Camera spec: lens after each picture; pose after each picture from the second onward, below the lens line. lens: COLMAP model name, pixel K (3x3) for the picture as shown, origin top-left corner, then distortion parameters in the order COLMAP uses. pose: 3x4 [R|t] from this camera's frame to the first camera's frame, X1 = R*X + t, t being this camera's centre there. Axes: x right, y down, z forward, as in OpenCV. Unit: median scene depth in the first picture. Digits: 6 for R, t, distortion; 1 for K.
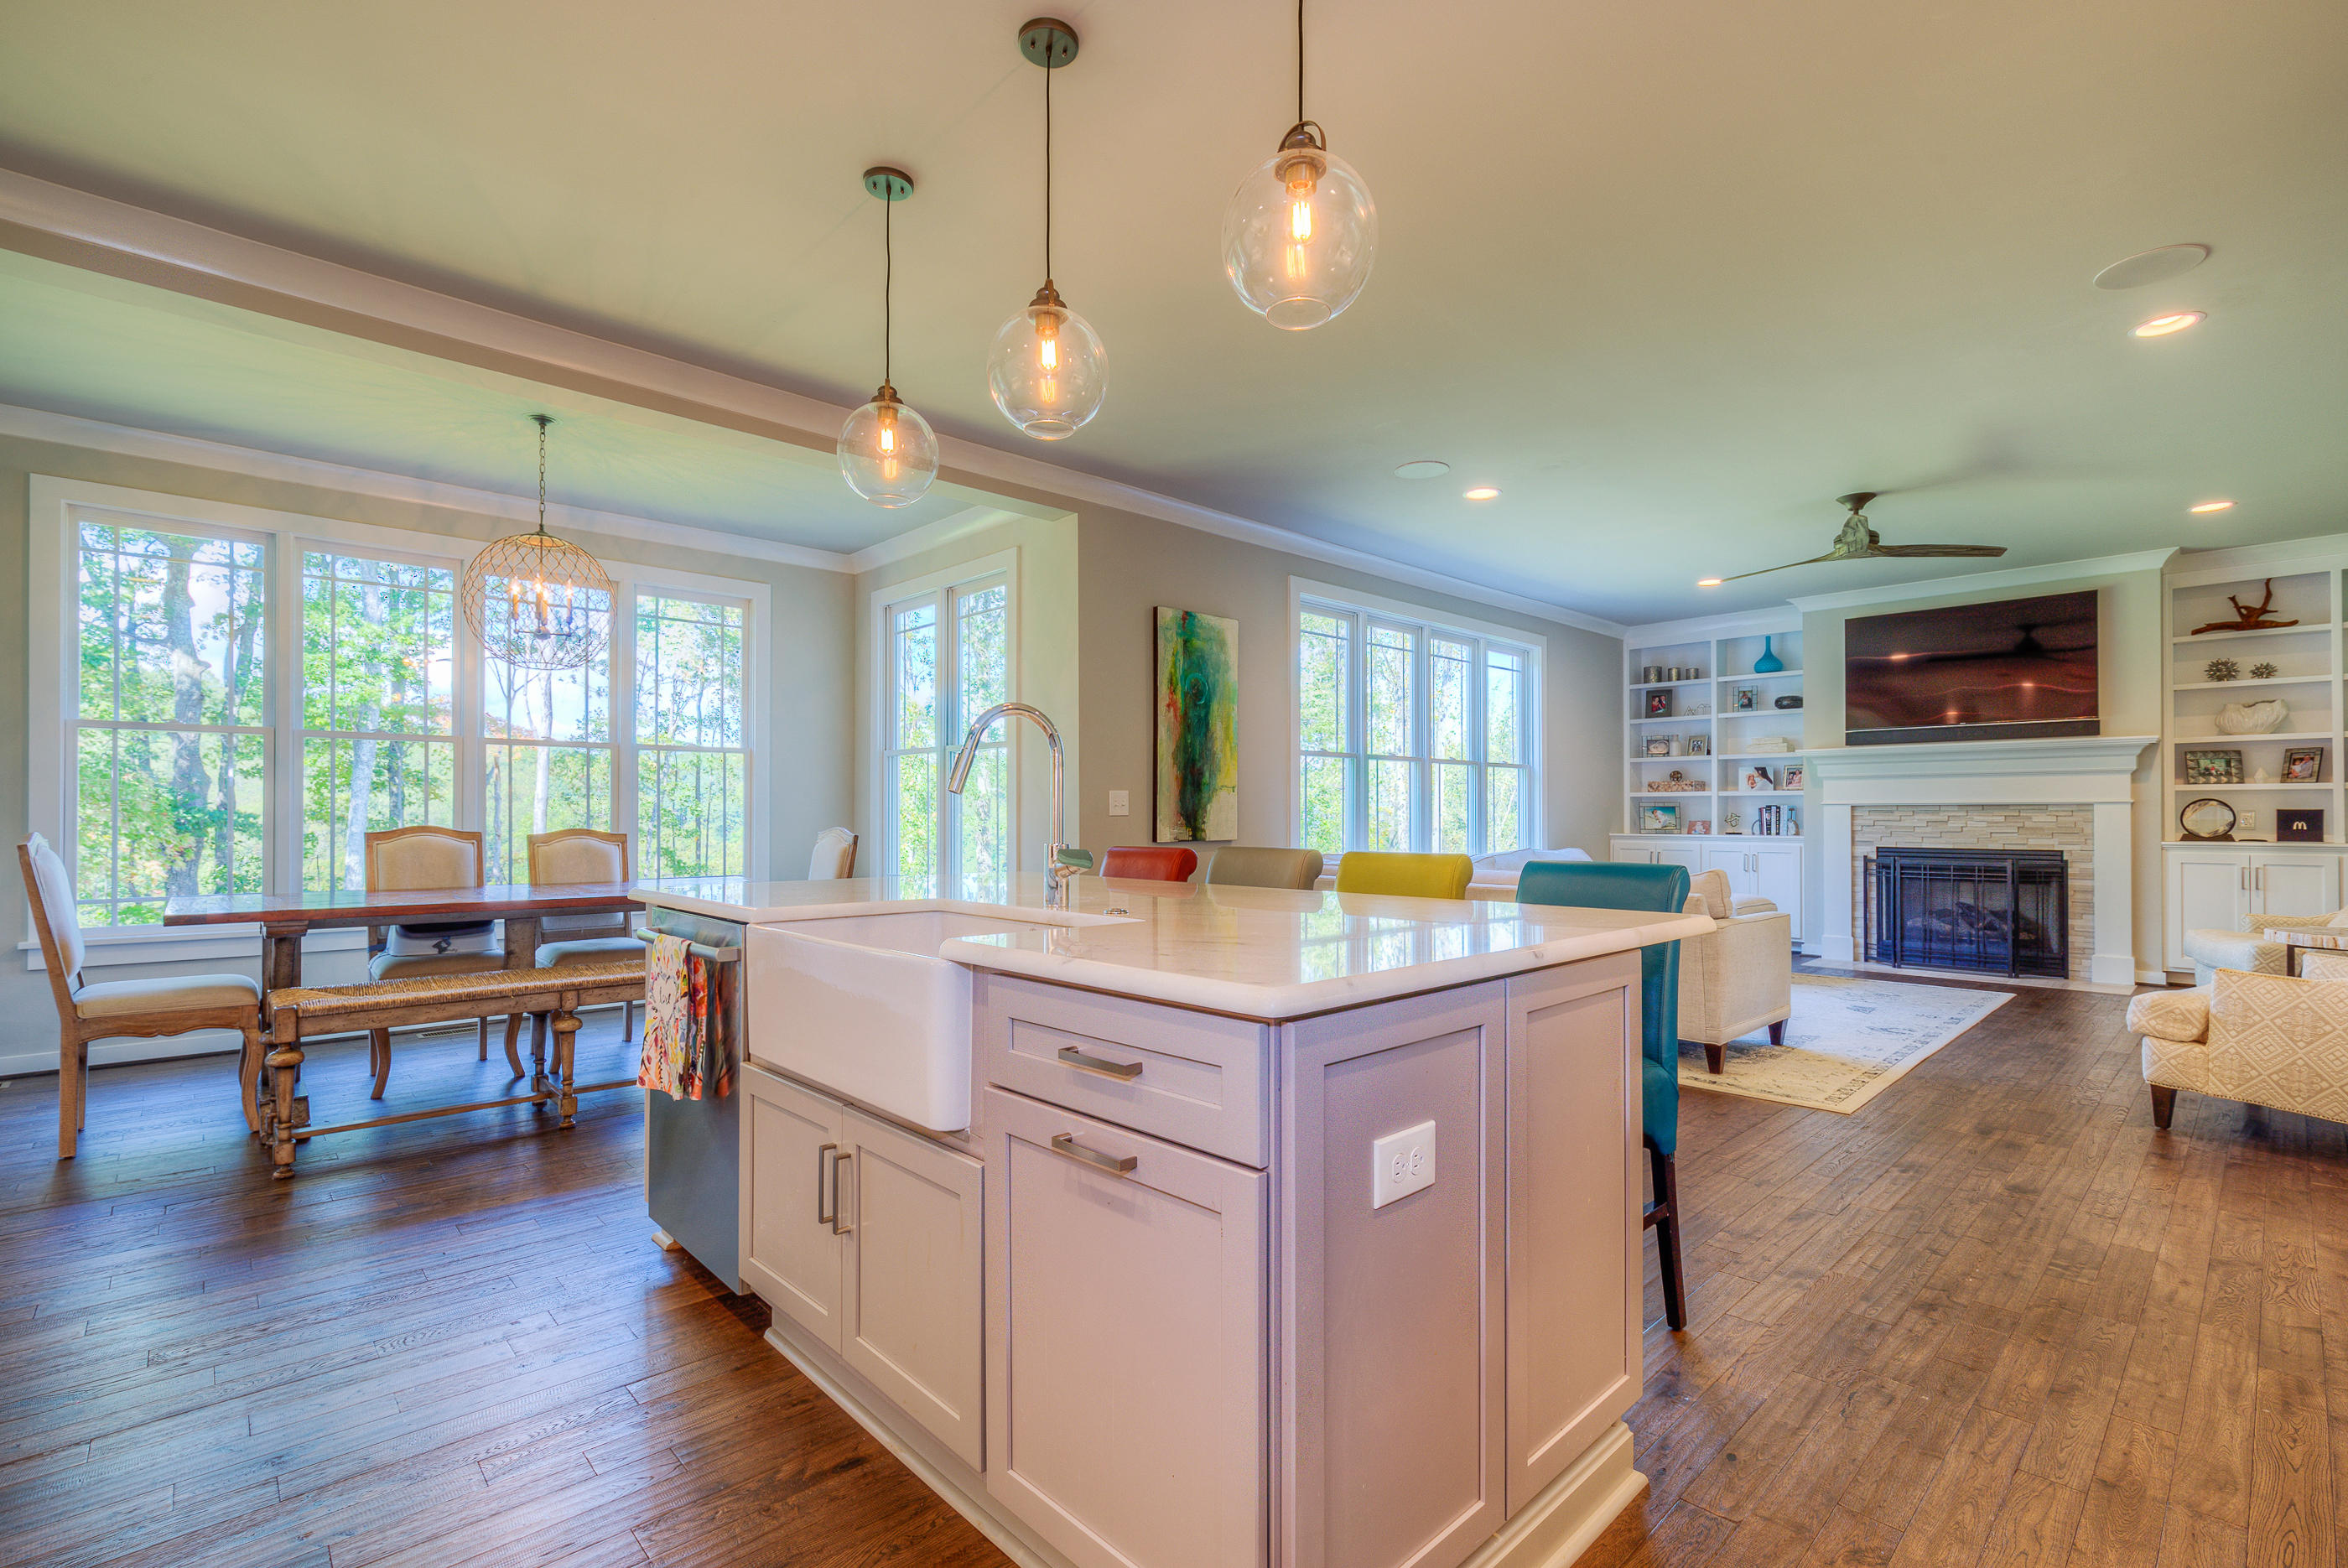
lens RADIAL K [[1069.5, 0, 1186.8], [0, 1069.5, 808.1], [0, 0, 1]] dist [-0.012685, 0.004107]
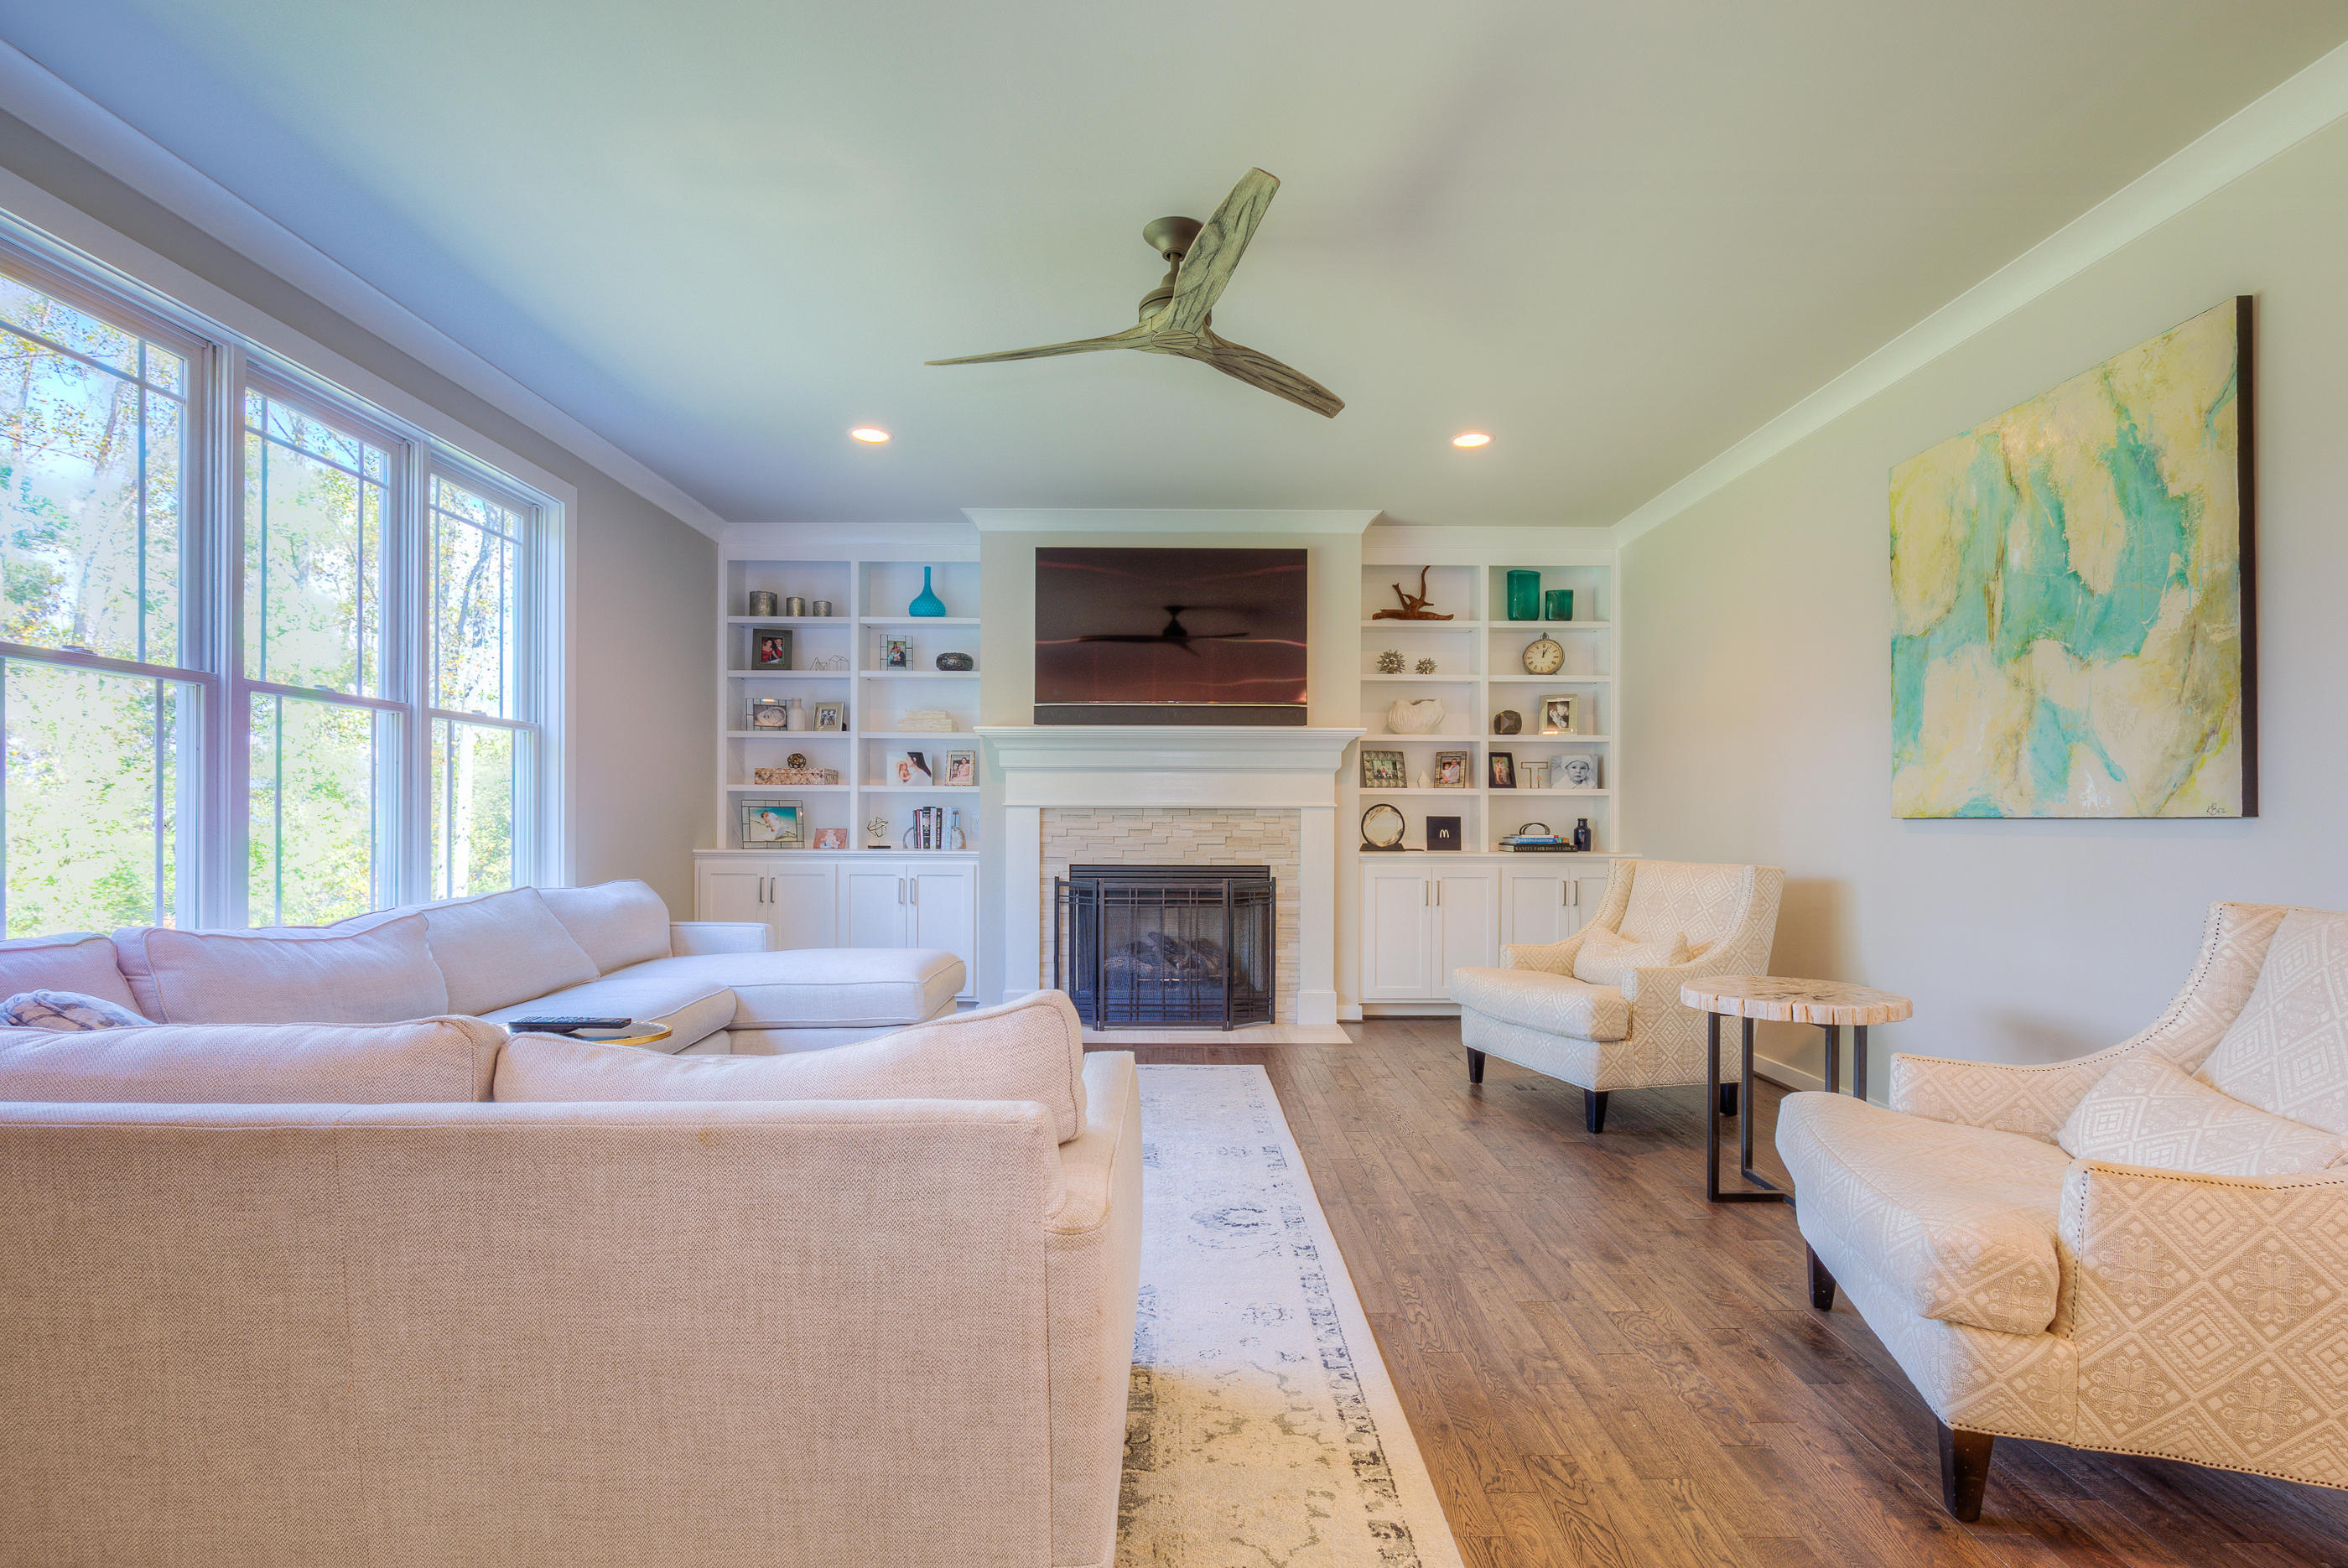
lens RADIAL K [[1065.7, 0, 1188.6], [0, 1065.7, 824.2], [0, 0, 1]] dist [-0.006223, 0.001096]
pose [[0.684364, -0.000037, 0.729141, 0.250033], [-0.008531, 0.999931, 0.008058, 0.002961], [-0.729091, -0.011735, 0.684316, 0.647208]]
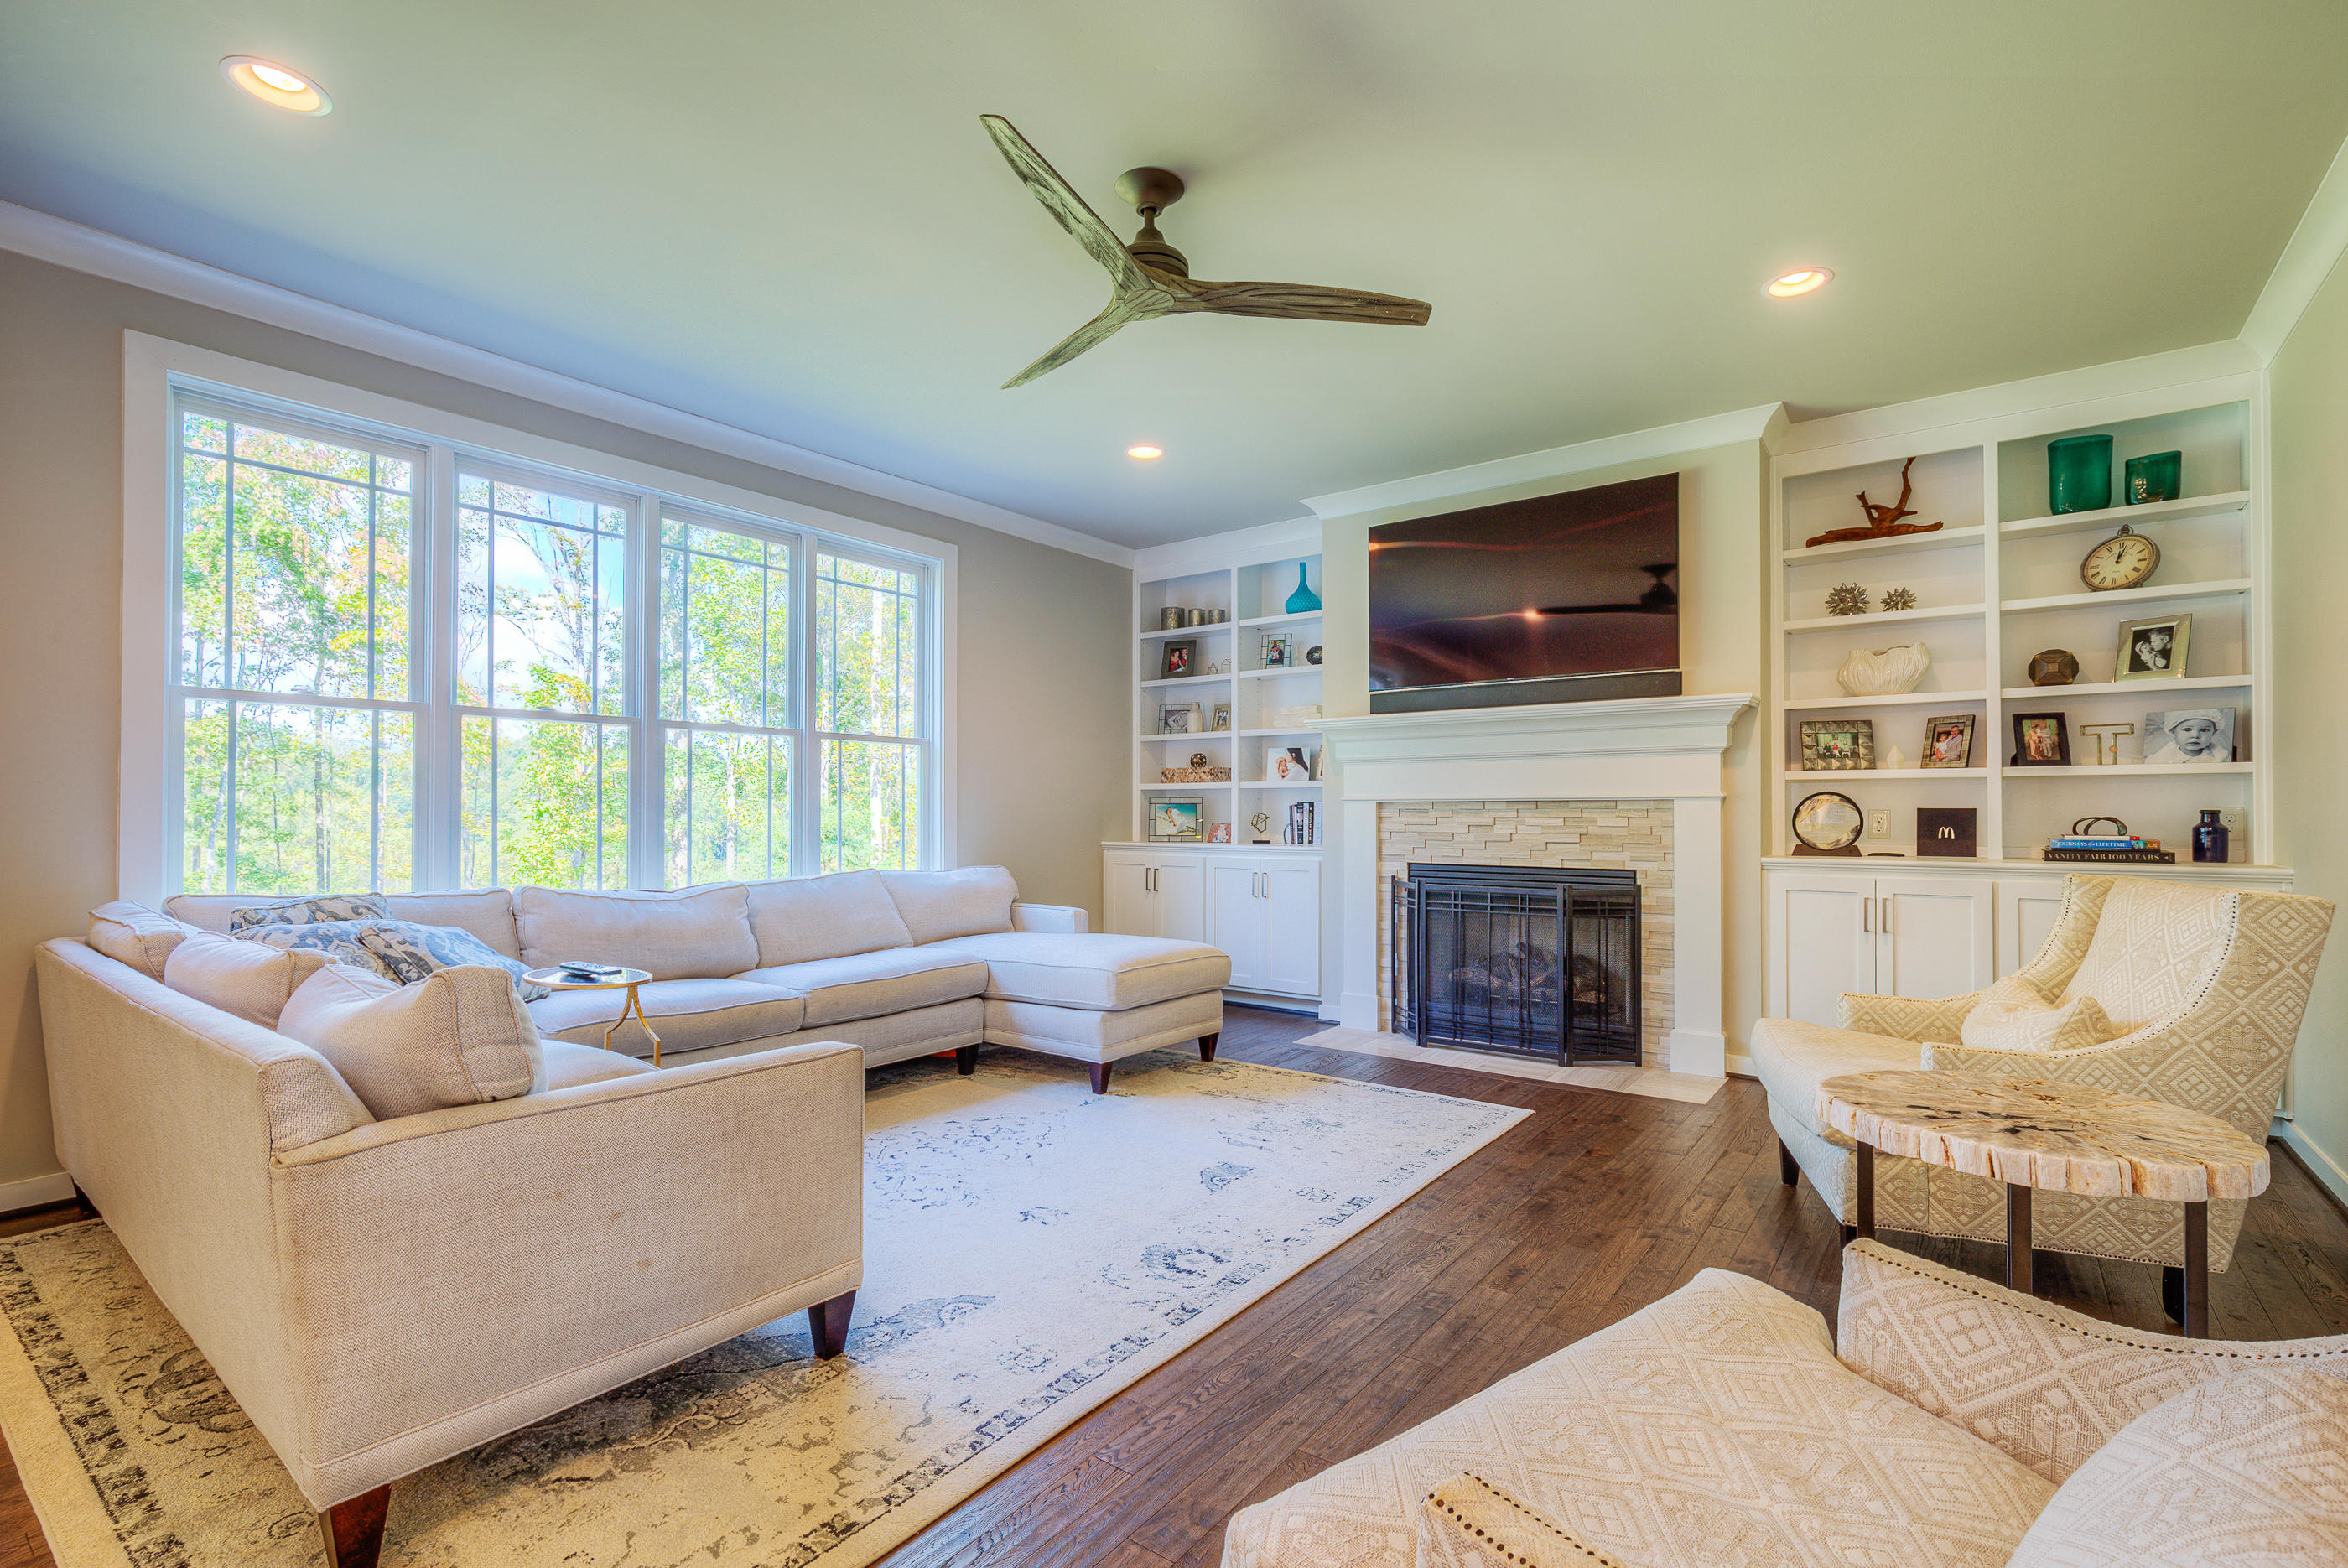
lens RADIAL K [[1069.5, 0, 1186.8], [0, 1069.5, 808.1], [0, 0, 1]] dist [-0.012685, 0.004107]
pose [[0.987587, 0.001563, 0.157063, 0.591978], [-0.001729, 0.999998, 0.000924, 0.001689], [-0.157061, -0.001184, 0.987588, 0.517571]]
